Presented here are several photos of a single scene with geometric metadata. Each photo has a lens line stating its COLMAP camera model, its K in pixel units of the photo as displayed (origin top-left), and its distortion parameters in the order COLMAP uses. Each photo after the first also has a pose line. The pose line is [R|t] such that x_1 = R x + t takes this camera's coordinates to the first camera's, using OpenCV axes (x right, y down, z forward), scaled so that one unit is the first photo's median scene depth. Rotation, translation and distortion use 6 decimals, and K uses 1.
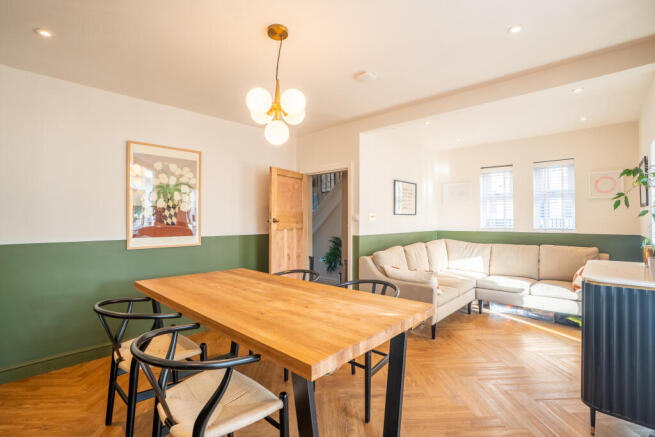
lens RADIAL K [[309.5, 0, 323.4], [0, 309.5, 217.2], [0, 0, 1]] dist [-0.072372, 0.029266]
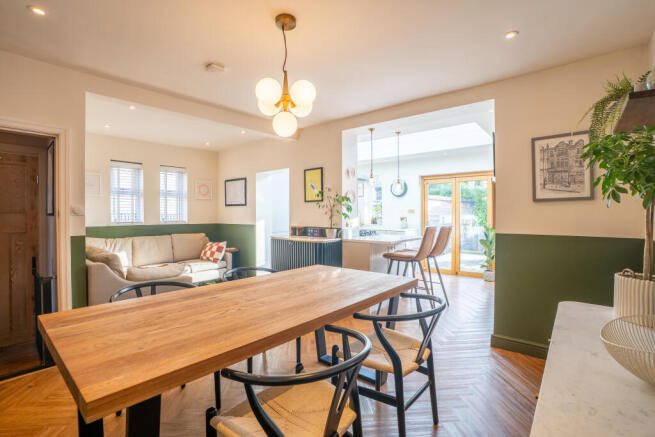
lens RADIAL K [[309.5, 0, 323.4], [0, 309.5, 217.2], [0, 0, 1]] dist [-0.072372, 0.029266]
pose [[-0.036022, -0.008133, 0.999318, -0.524575], [-0.005385, 0.999954, 0.007944, 0.008843], [-0.999336, -0.005095, -0.036064, 0.414583]]
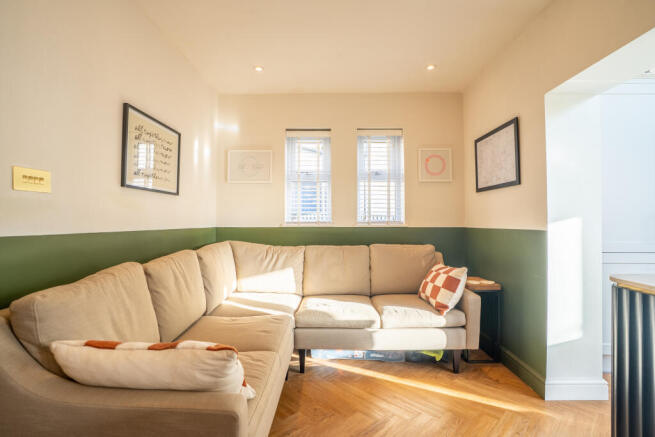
lens RADIAL K [[309.5, 0, 323.4], [0, 309.5, 217.2], [0, 0, 1]] dist [-0.072372, 0.029266]
pose [[0.747656, 0.010379, 0.664005, 0.165337], [-0.004591, 0.999935, -0.010461, 0.036761], [-0.664070, 0.004773, 0.747655, 0.525512]]
